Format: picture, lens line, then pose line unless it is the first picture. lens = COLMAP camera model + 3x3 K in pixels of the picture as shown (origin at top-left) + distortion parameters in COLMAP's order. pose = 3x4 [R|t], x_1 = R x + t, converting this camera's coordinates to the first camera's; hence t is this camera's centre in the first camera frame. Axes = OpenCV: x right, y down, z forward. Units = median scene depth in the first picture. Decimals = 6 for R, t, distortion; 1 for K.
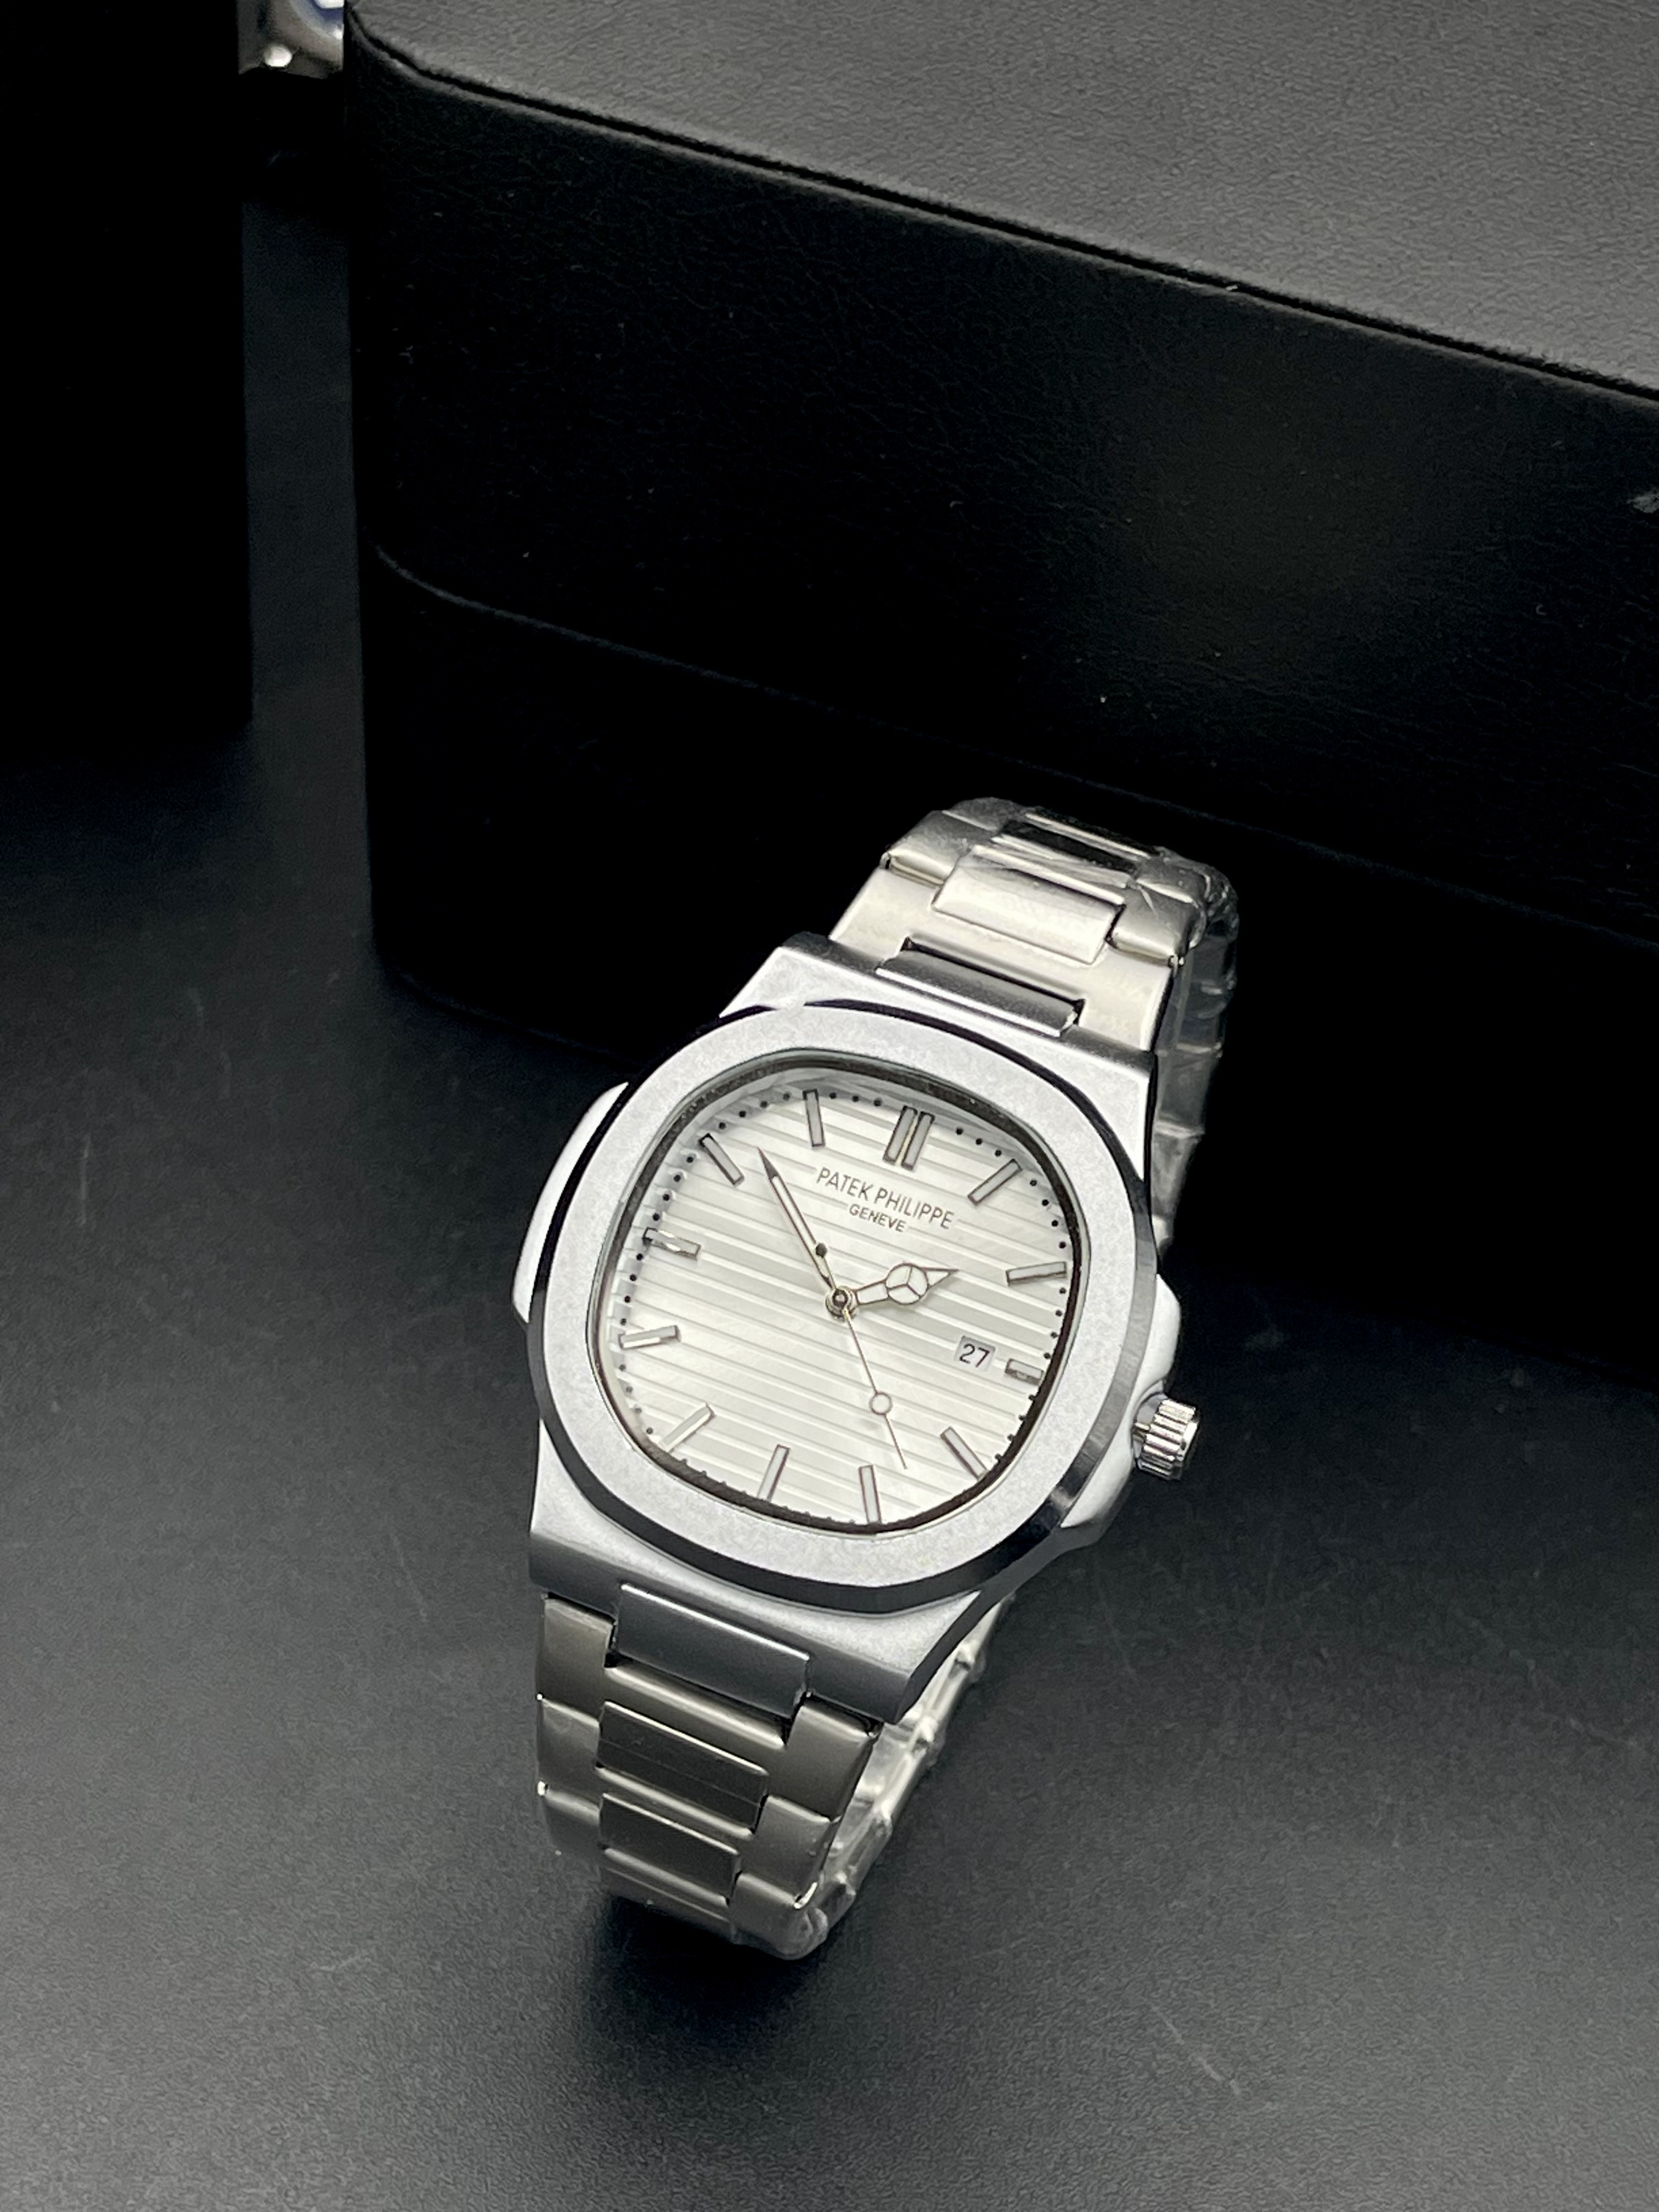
lens RADIAL K [[3993.2, 0, 829.5], [0, 3993.2, 1106.0], [0, 0, 1]] dist [0.000205, -0.342191]
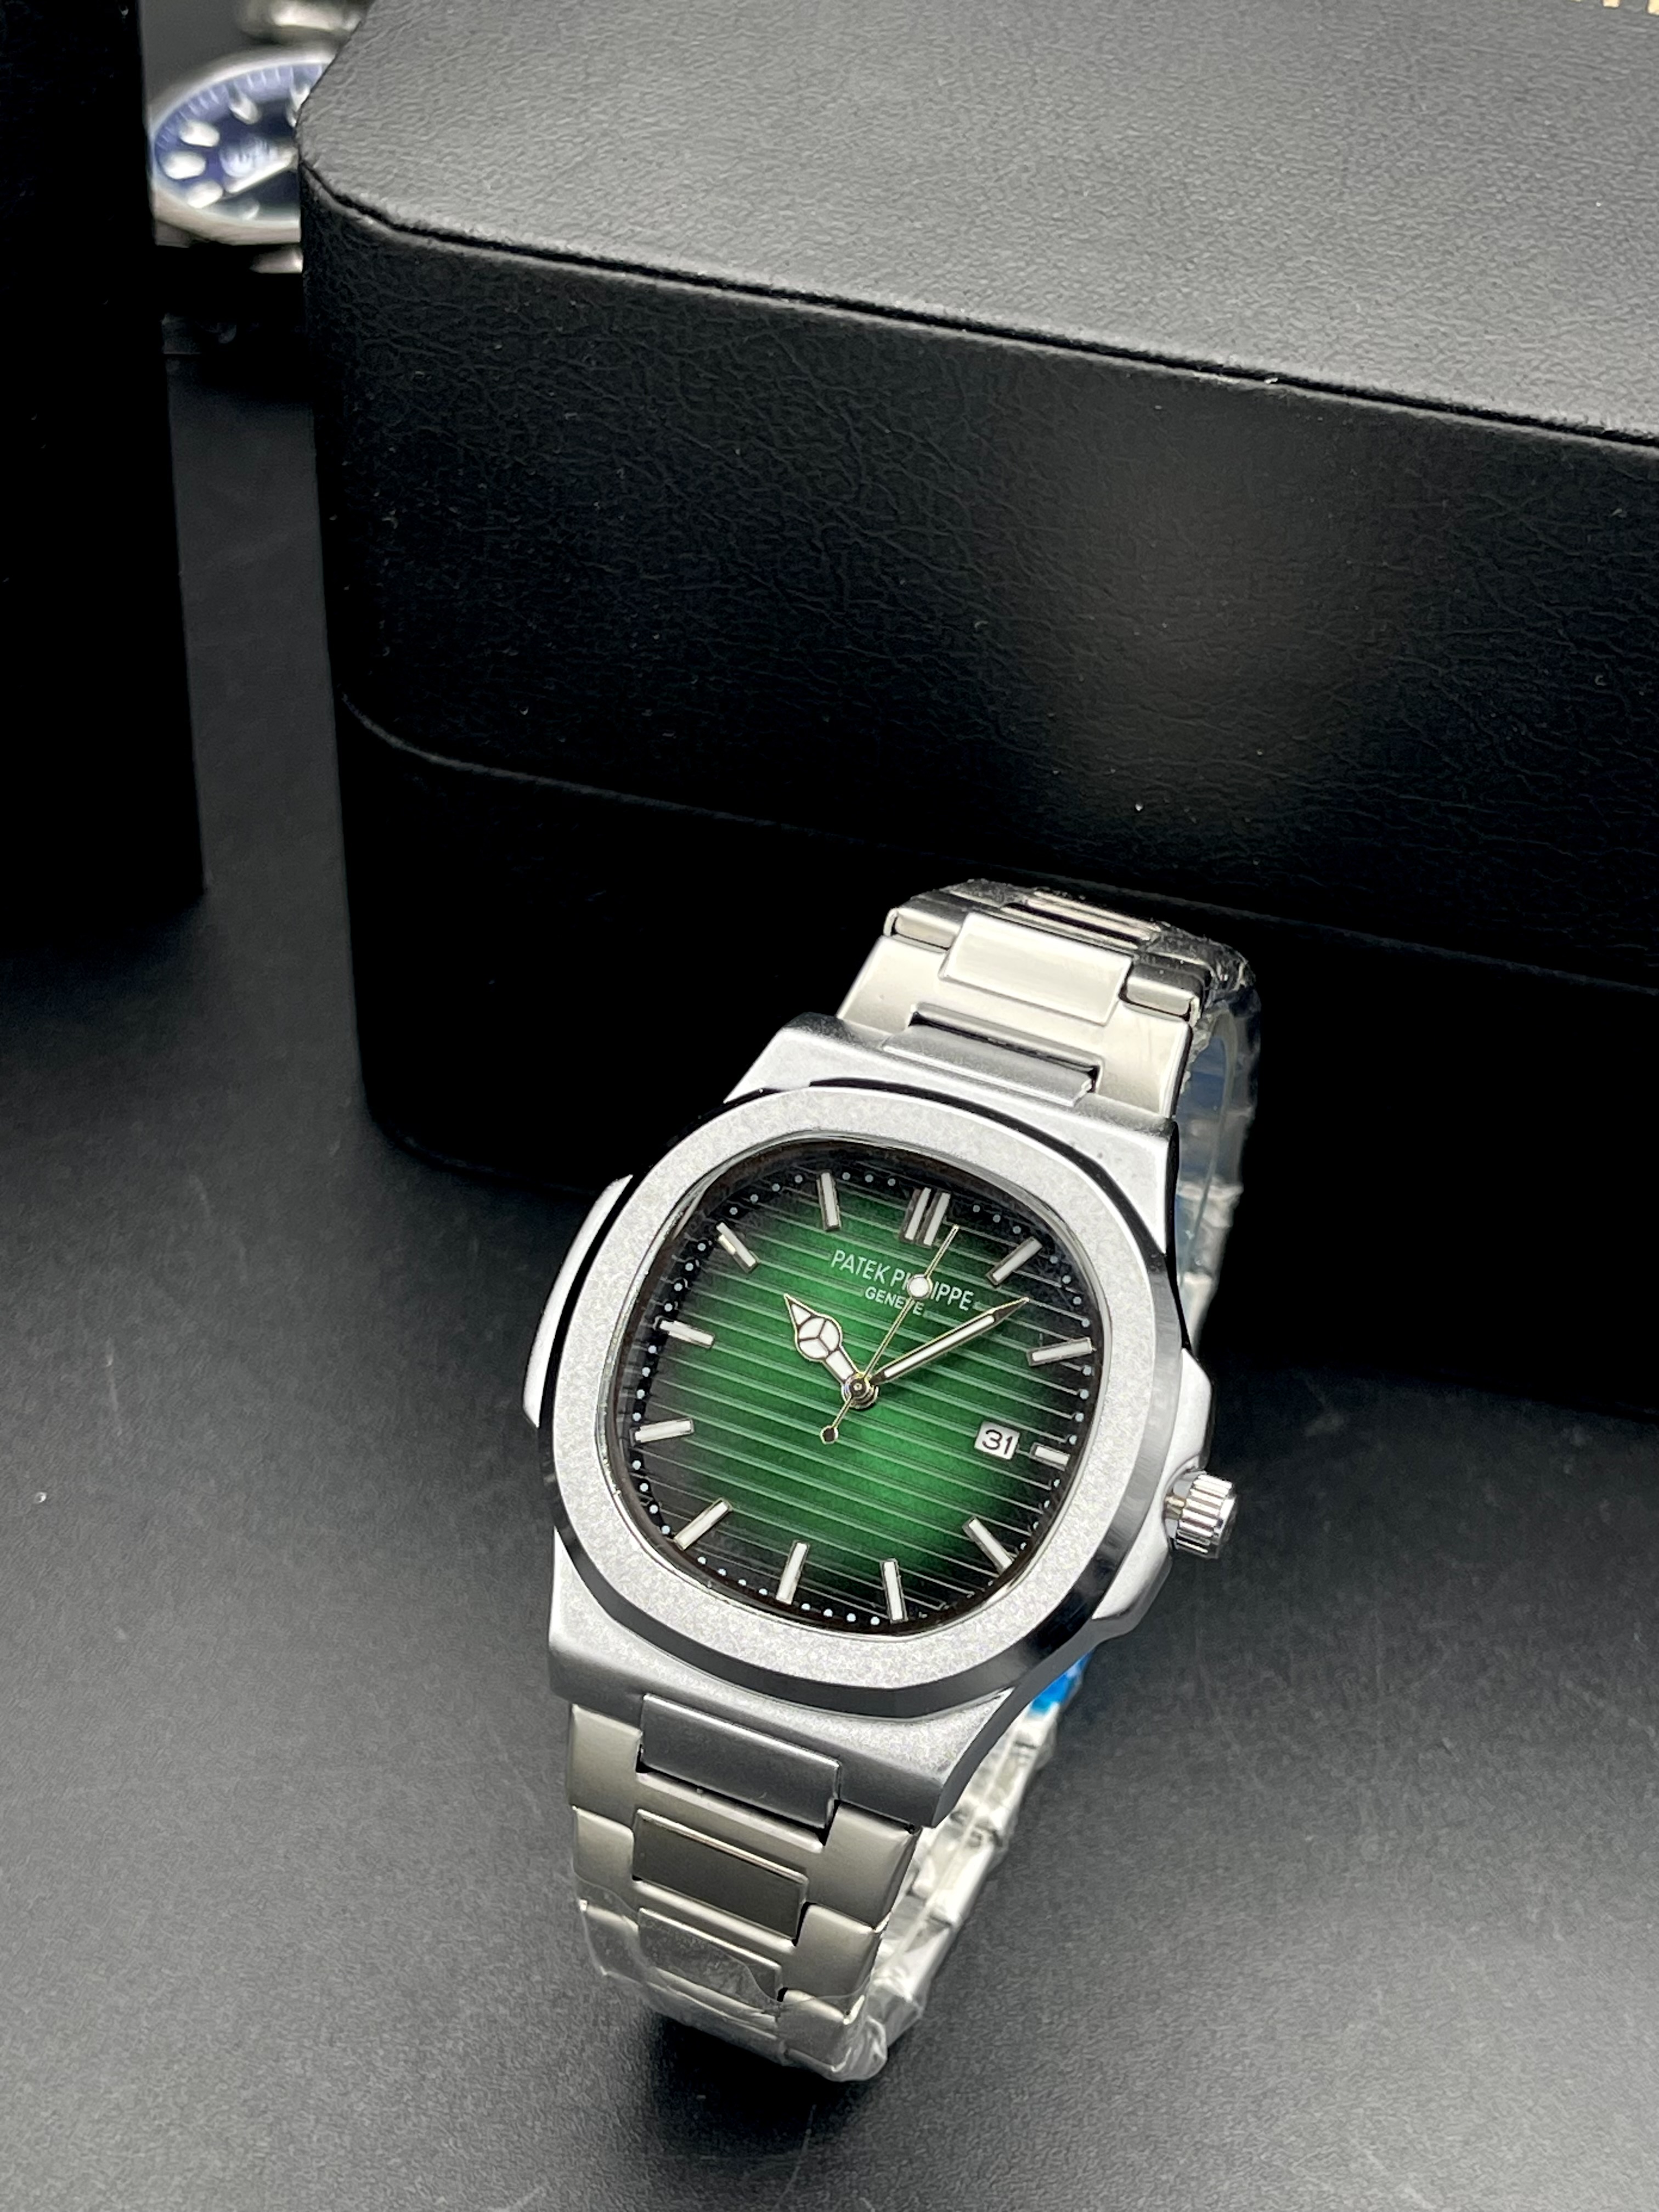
lens RADIAL K [[3558.1, 0, 828.0], [0, 3558.1, 1075.0], [0, 0, 1]] dist [0.032996, -0.533100]
pose [[0.991857, -0.098765, 0.080404, -0.088647], [0.099708, 0.994986, -0.007801, -0.038817], [-0.079230, 0.015754, 0.996732, 0.139797]]
